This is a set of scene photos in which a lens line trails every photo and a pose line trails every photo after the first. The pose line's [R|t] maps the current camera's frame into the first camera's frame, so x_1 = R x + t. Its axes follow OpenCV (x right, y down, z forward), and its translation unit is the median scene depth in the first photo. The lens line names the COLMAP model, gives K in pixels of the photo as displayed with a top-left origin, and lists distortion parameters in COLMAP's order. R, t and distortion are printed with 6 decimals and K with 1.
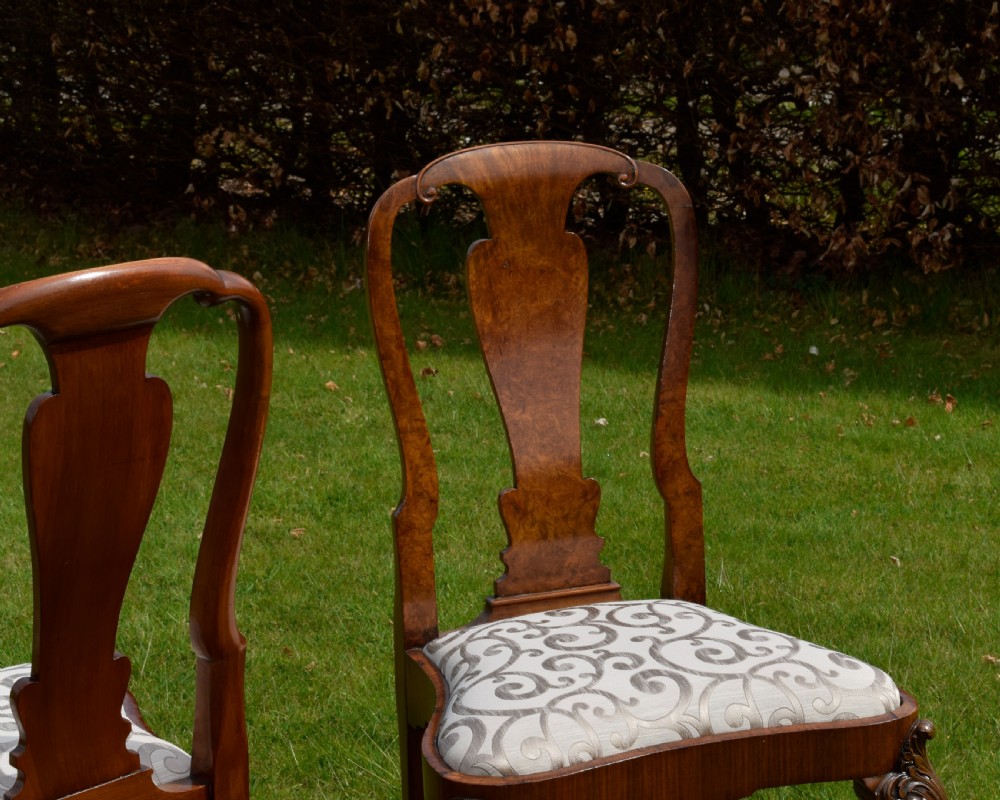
lens RADIAL K [[2479.3, 0, 601.9], [0, 2479.3, 414.6], [0, 0, 1]] dist [0.022459, -0.317511]
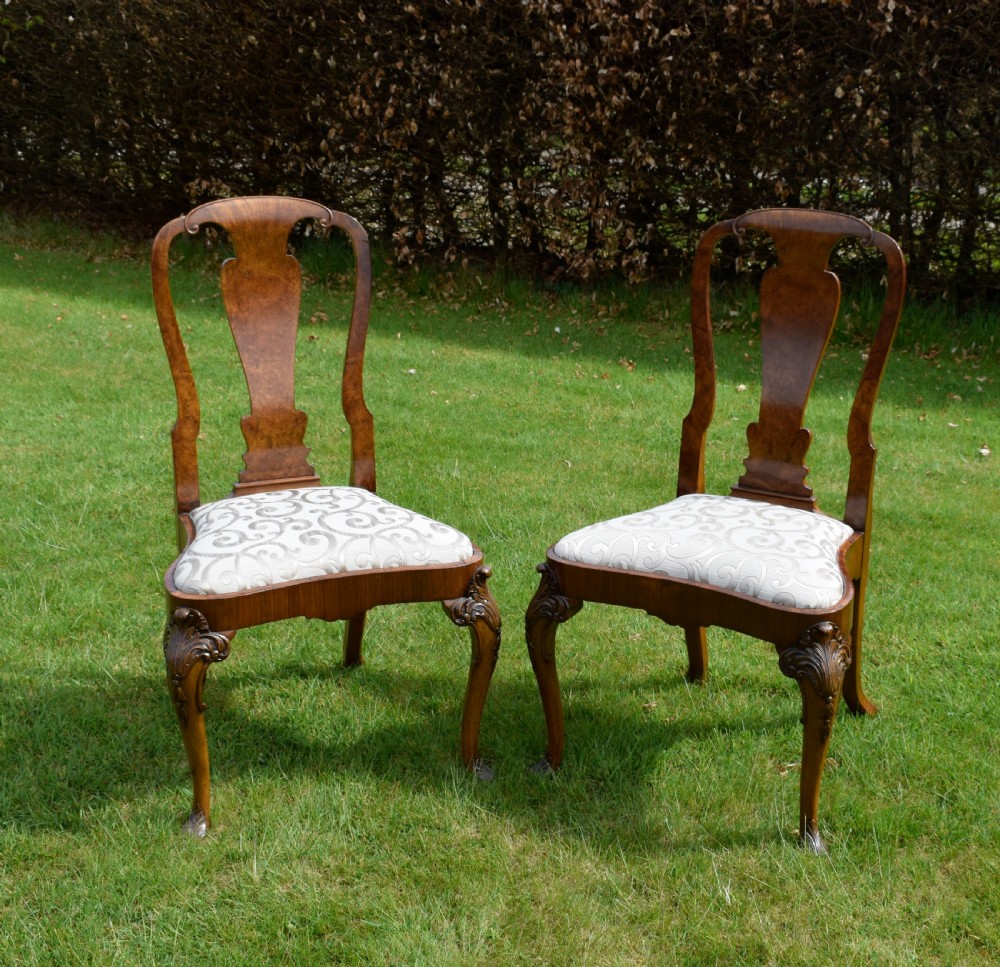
lens RADIAL K [[1539.8, 0, 546.1], [0, 1539.8, 498.4], [0, 0, 1]] dist [-0.016663, 0.011126]
pose [[0.999560, 0.025150, 0.015739, 0.140912], [-0.026428, 0.995850, 0.087087, -0.008423], [-0.013483, -0.087465, 0.996076, 0.002176]]
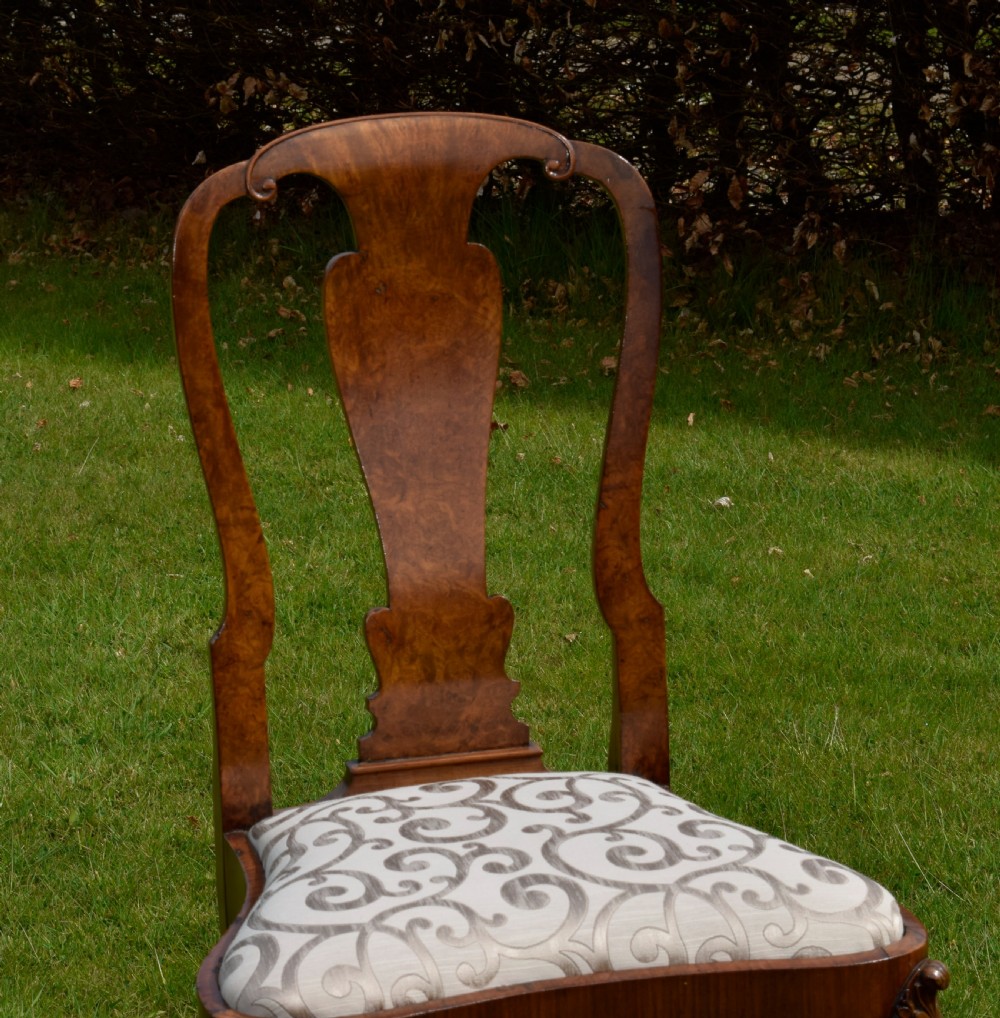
lens RADIAL K [[3566.6, 0, 420.1], [0, 3566.6, 510.3], [0, 0, 1]] dist [0.015337, -0.461696]
pose [[0.988834, 0.020079, -0.147663, 0.122336], [-0.018486, 0.999755, 0.012156, -0.010256], [0.147871, -0.009291, 0.988963, 0.002711]]
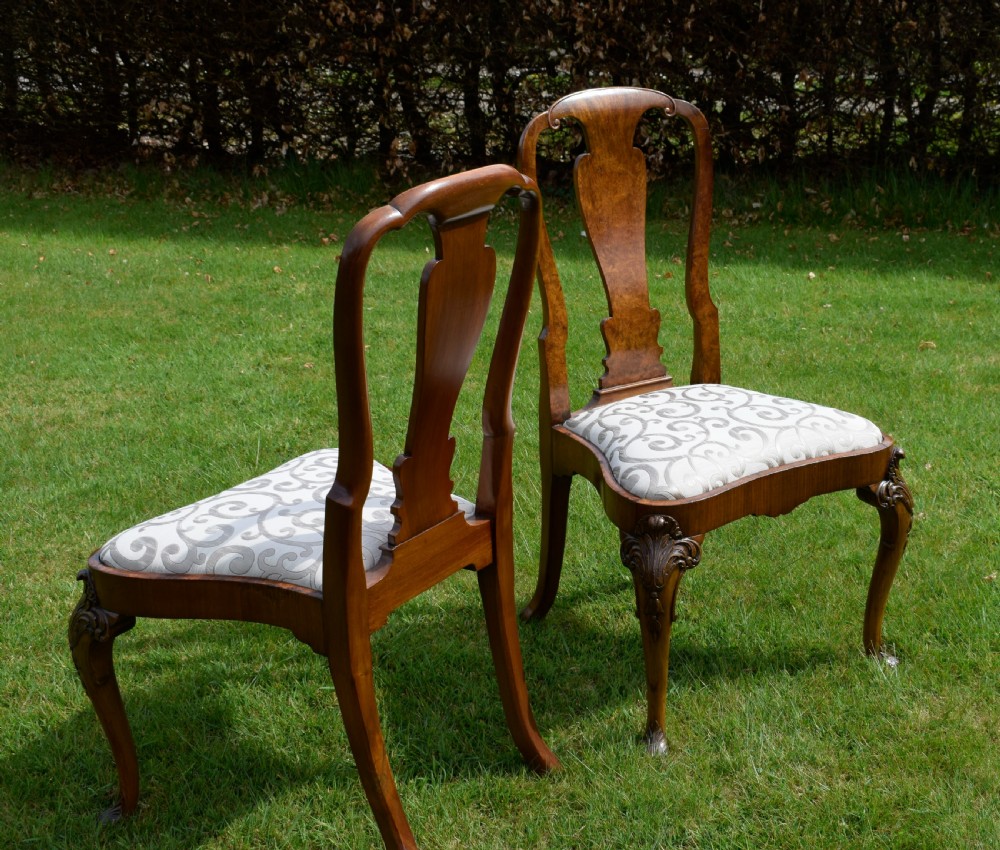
lens RADIAL K [[1580.5, 0, 607.4], [0, 1580.5, 425.1], [0, 0, 1]] dist [-0.009185, -0.057205]
pose [[0.976383, -0.065217, 0.205967, -0.242089], [0.046911, 0.994603, 0.092544, 0.005509], [-0.210891, -0.080697, 0.974173, 0.043654]]
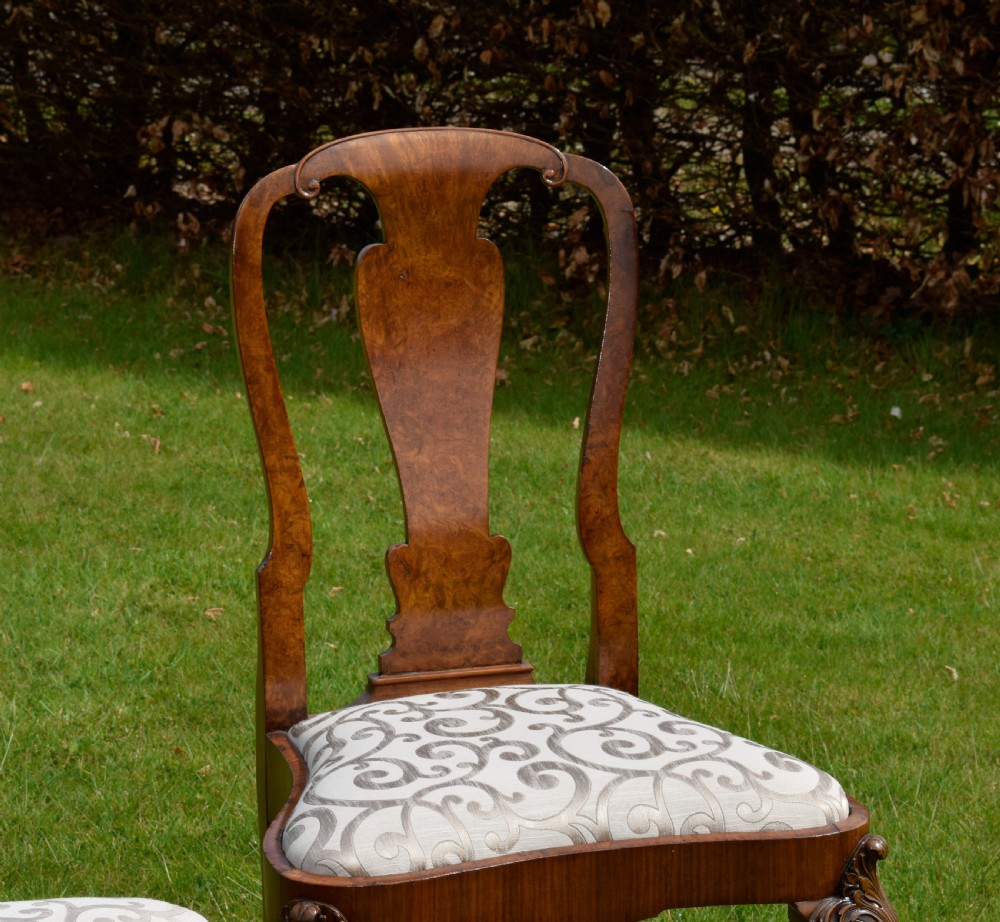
lens RADIAL K [[3253.3, 0, 458.0], [0, 3253.3, 460.9], [0, 0, 1]] dist [0.009246, -0.296229]
pose [[0.996104, 0.029612, -0.083062, 0.071811], [-0.030812, 0.999438, -0.013201, 0.015720], [0.082625, 0.015709, 0.996457, -0.085232]]
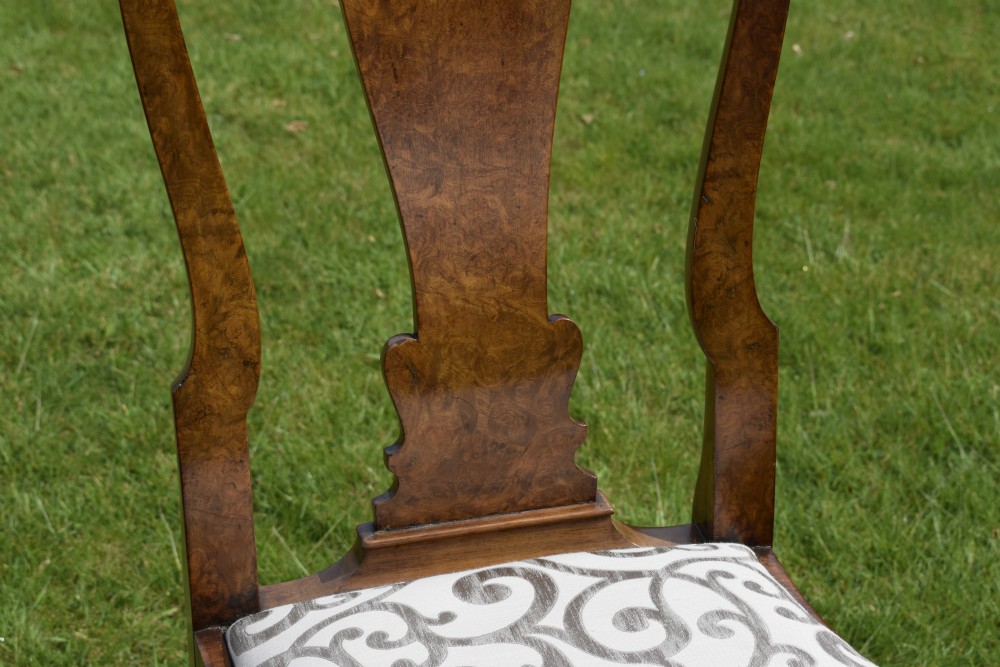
lens RADIAL K [[2207.0, 0, 500.0], [0, 2207.0, 333.5], [0, 0, 1]] dist [-0.019262, 0.143367]
pose [[0.991406, 0.066877, -0.112436, 0.034954], [-0.040457, 0.974060, 0.222642, -0.075006], [0.124409, -0.216180, 0.968395, 0.550557]]
